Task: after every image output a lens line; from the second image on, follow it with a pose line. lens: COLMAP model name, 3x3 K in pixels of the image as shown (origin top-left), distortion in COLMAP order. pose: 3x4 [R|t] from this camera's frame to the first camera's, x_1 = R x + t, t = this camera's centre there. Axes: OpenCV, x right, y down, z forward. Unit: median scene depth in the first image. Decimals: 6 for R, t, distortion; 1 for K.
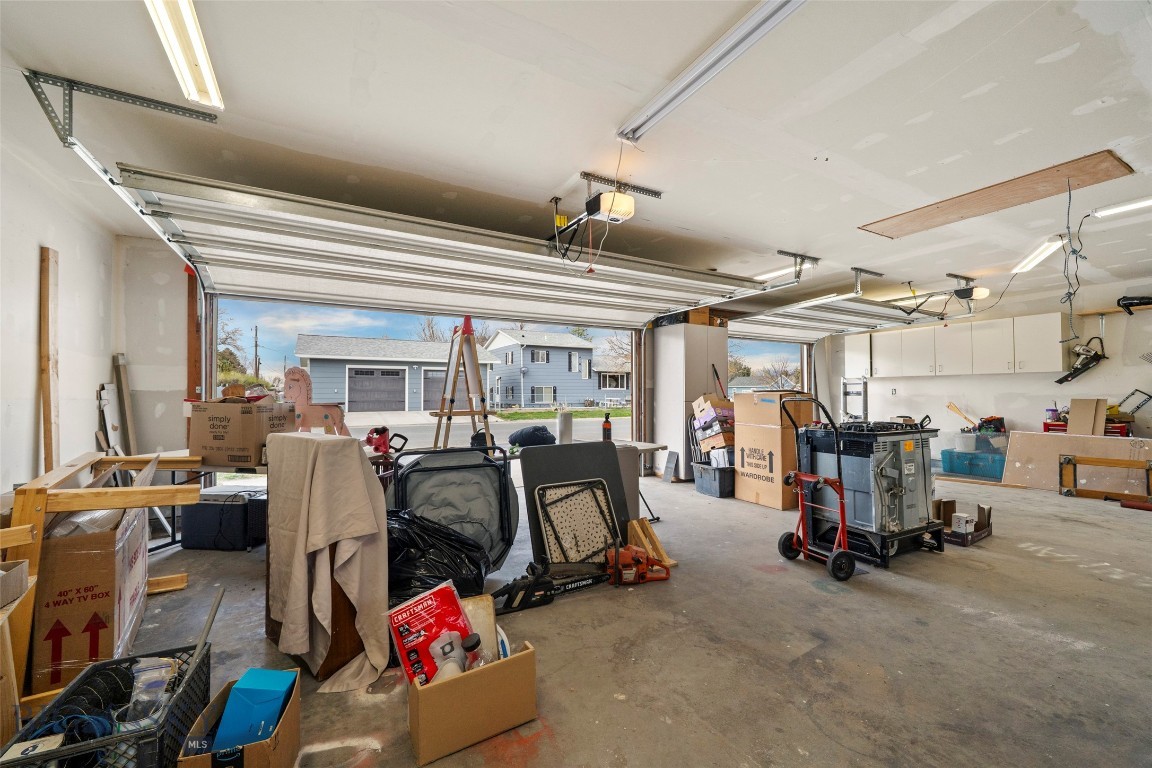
lens RADIAL K [[456.1, 0, 573.9], [0, 456.1, 388.2], [0, 0, 1]] dist [-0.003022, 0.001479]
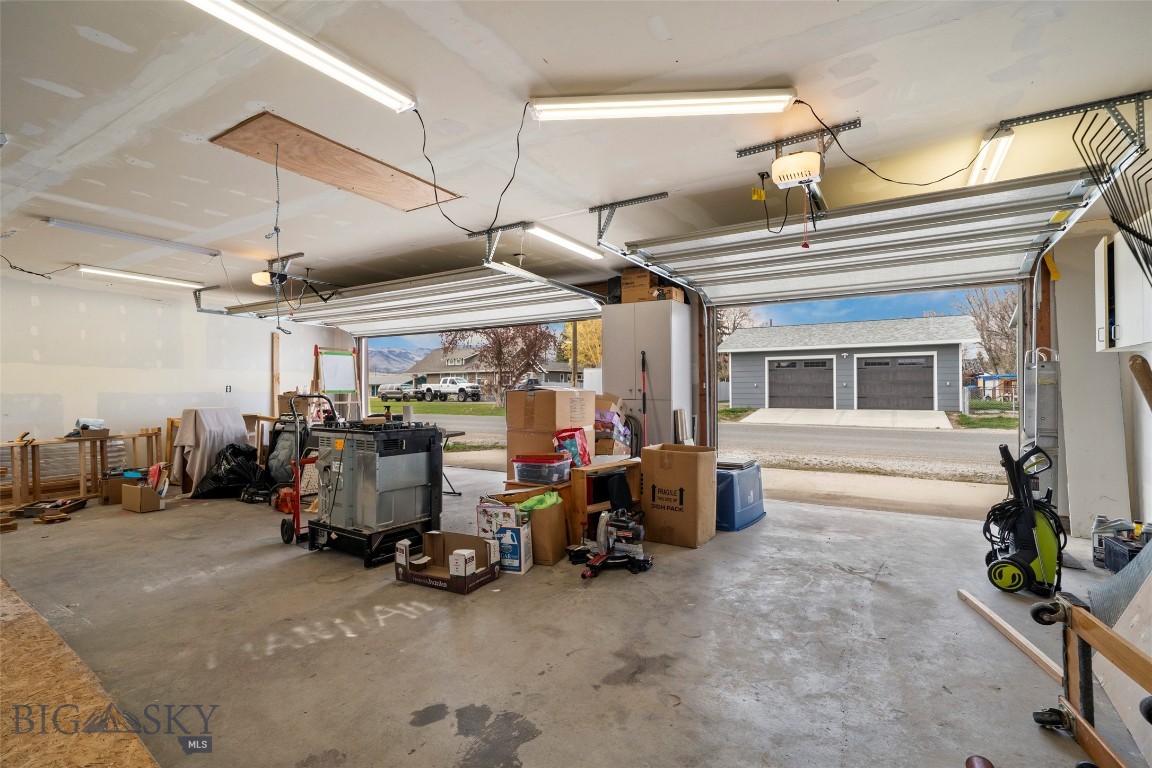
lens RADIAL K [[539.3, 0, 571.5], [0, 539.3, 384.1], [0, 0, 1]] dist [-0.003012, -0.000002]
pose [[0.482875, -0.005200, -0.875674, 0.279453], [0.010027, 0.999950, -0.000409, 0.000481], [0.875632, -0.008583, 0.482903, 0.122134]]
